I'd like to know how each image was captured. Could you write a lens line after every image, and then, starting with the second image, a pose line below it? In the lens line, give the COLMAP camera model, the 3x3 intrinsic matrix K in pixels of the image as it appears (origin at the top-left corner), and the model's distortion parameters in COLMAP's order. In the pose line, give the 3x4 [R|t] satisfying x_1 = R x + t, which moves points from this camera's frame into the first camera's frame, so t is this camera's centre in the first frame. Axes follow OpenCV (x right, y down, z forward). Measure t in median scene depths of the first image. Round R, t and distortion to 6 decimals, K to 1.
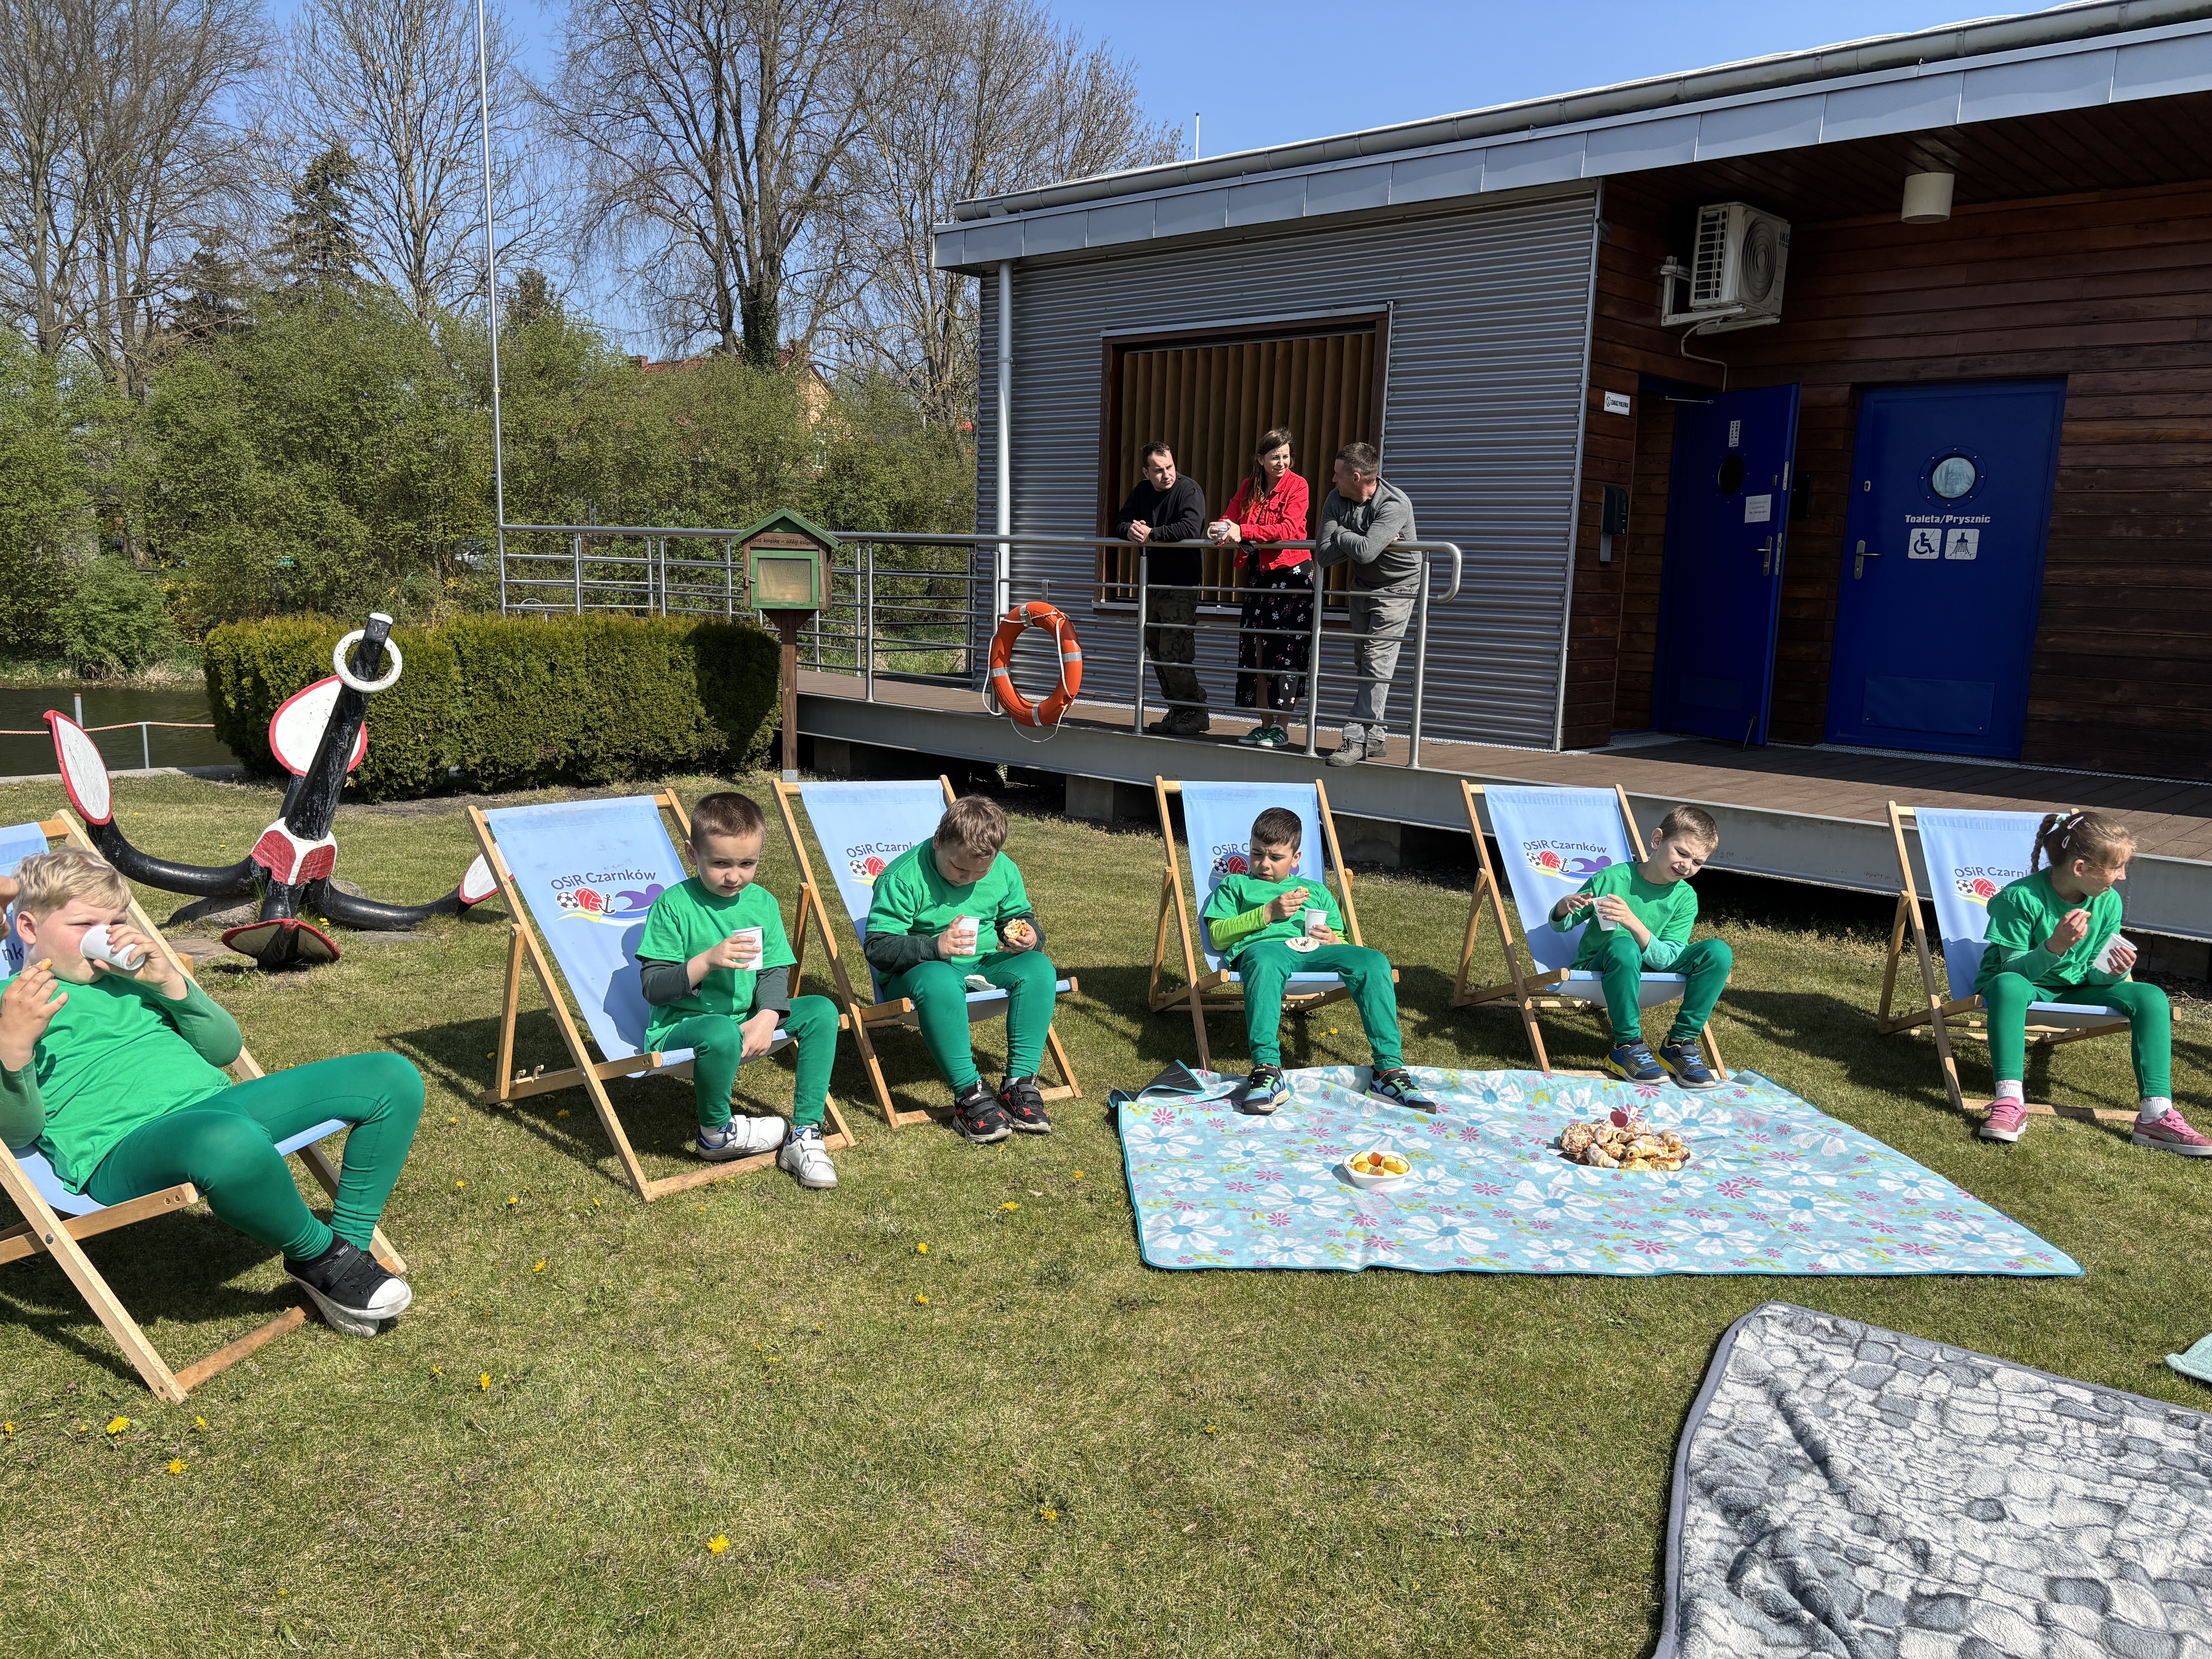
lens RADIAL K [[1655.7, 0, 1138.8], [0, 1655.7, 813.6], [0, 0, 1]] dist [0.105911, -0.081169]
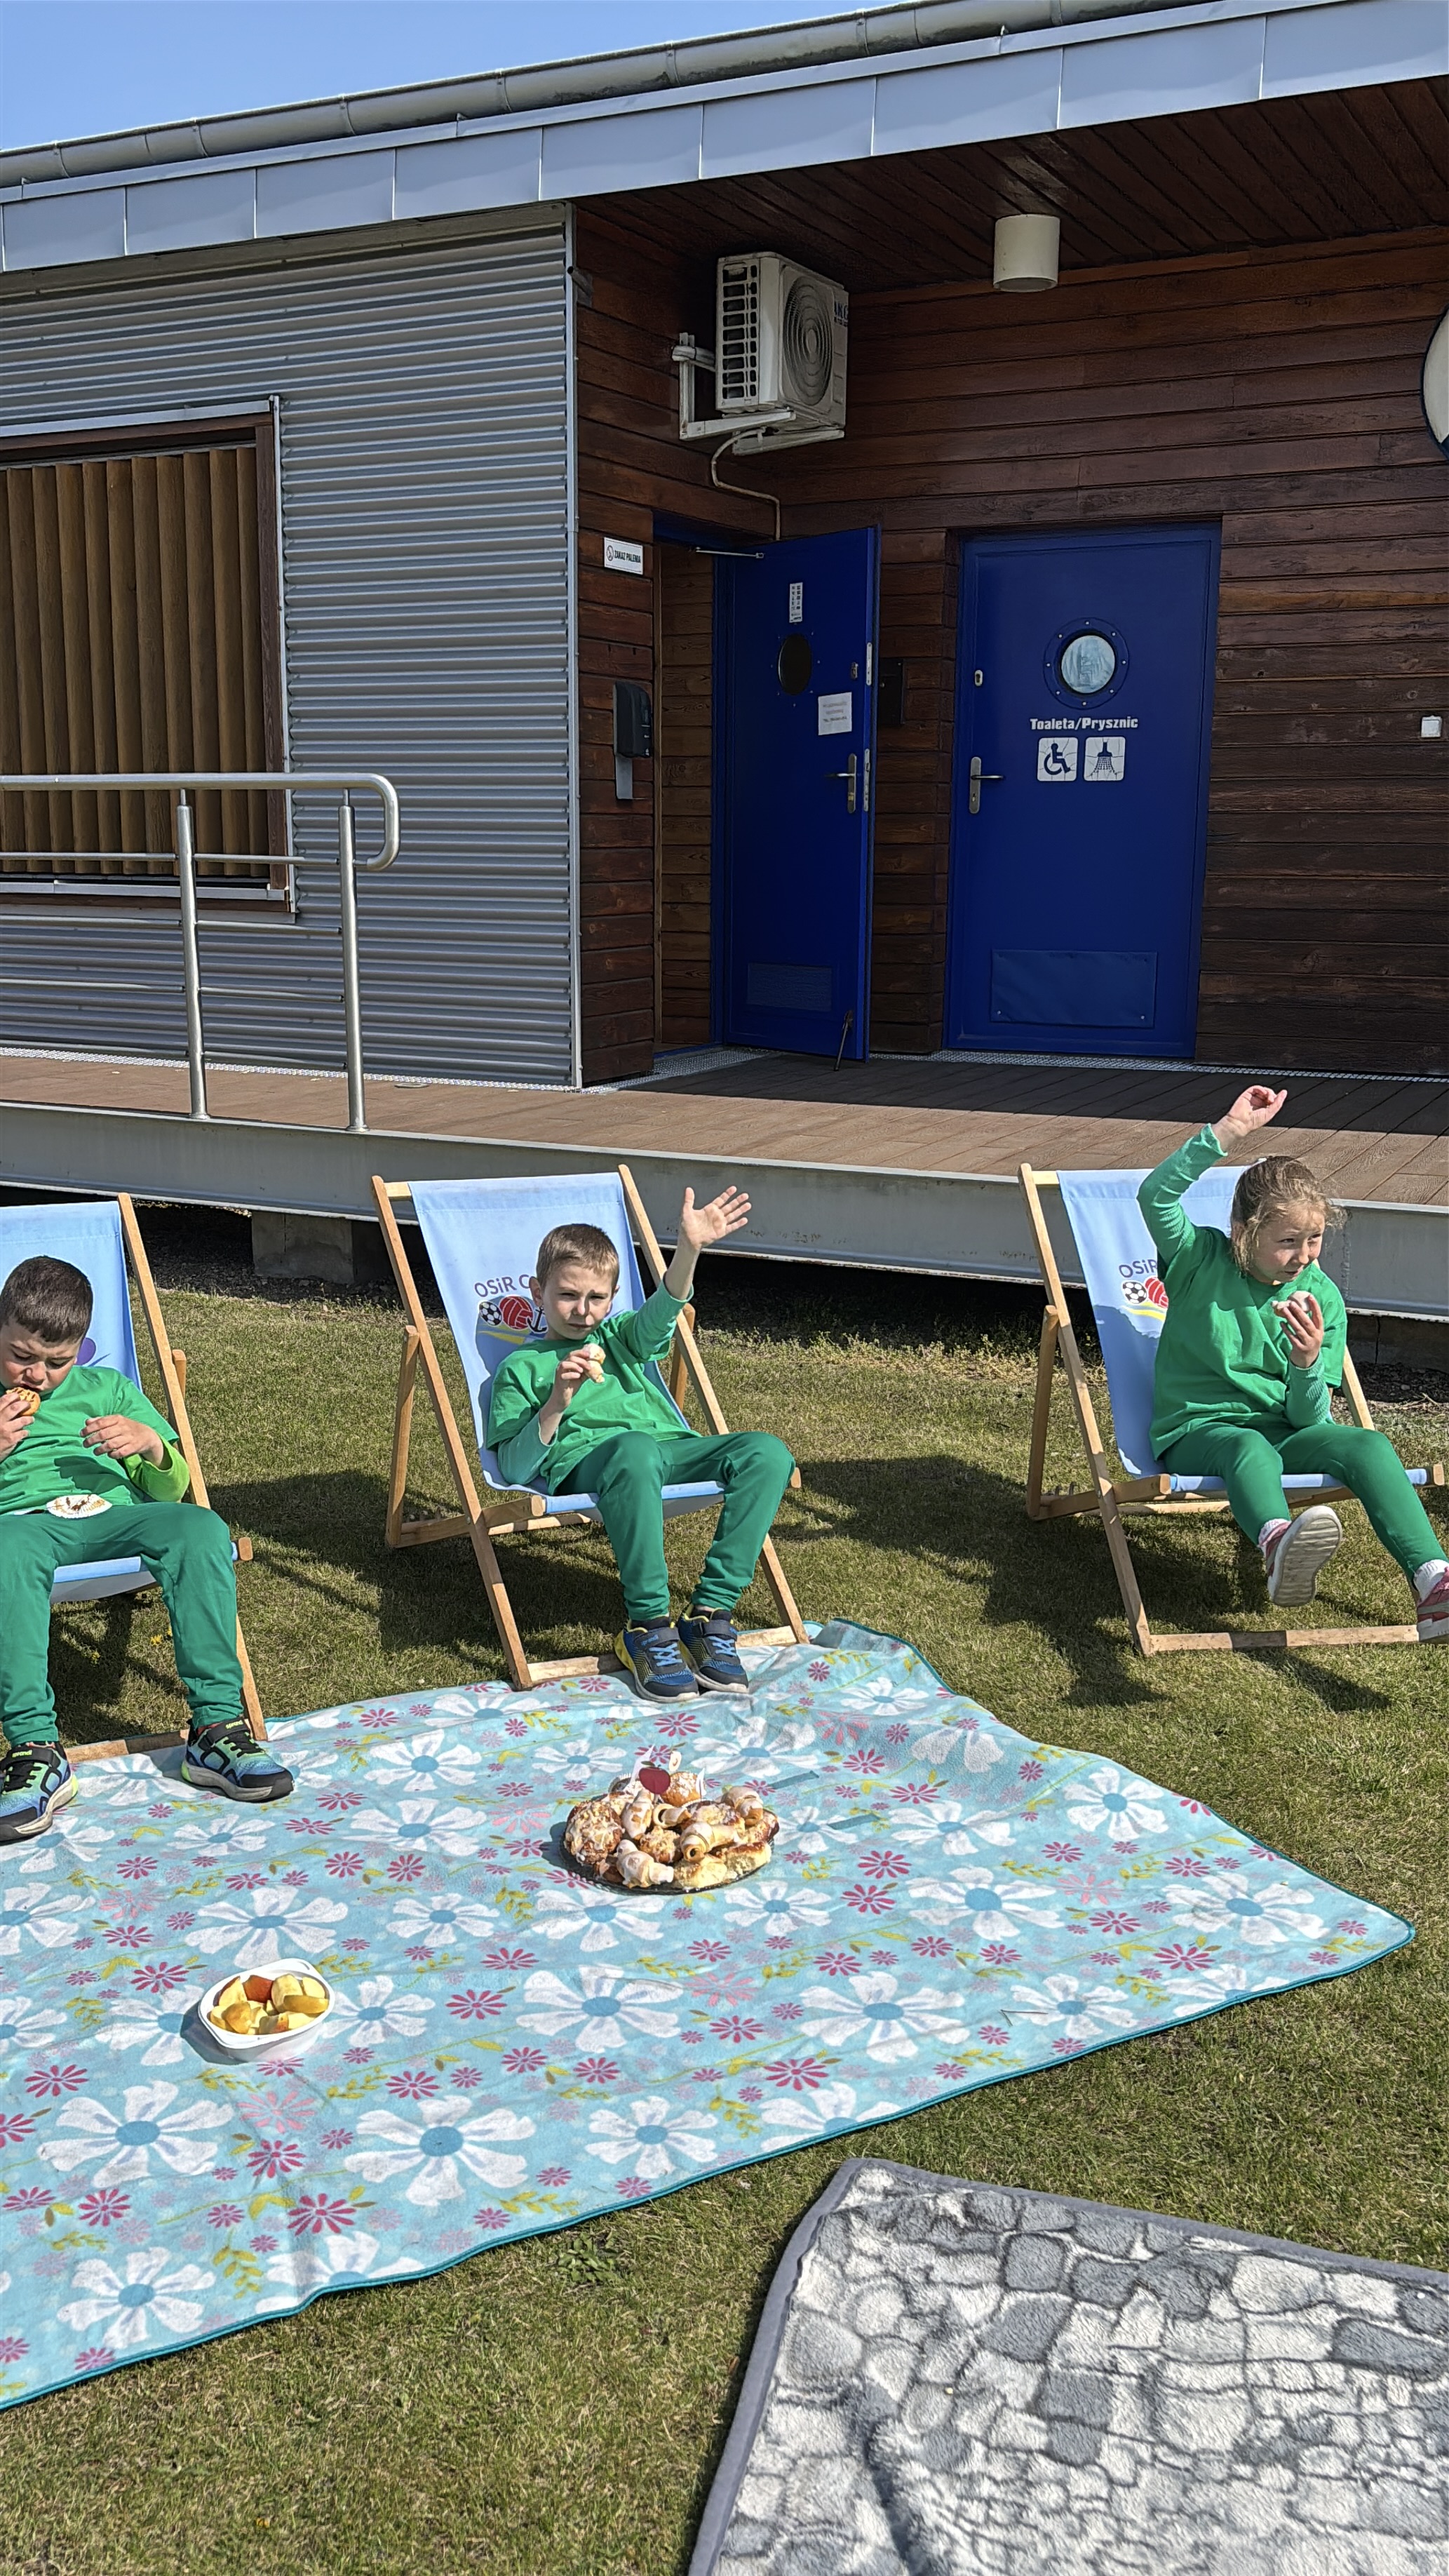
lens RADIAL K [[2372.8, 0, 626.1], [0, 2372.8, 1297.0], [0, 0, 1]] dist [0.050476, -0.006417]
pose [[0.967508, -0.082807, 0.238898, 0.075838], [0.069776, 0.995602, 0.062512, -0.023949], [-0.243023, -0.043812, 0.969031, 0.152929]]
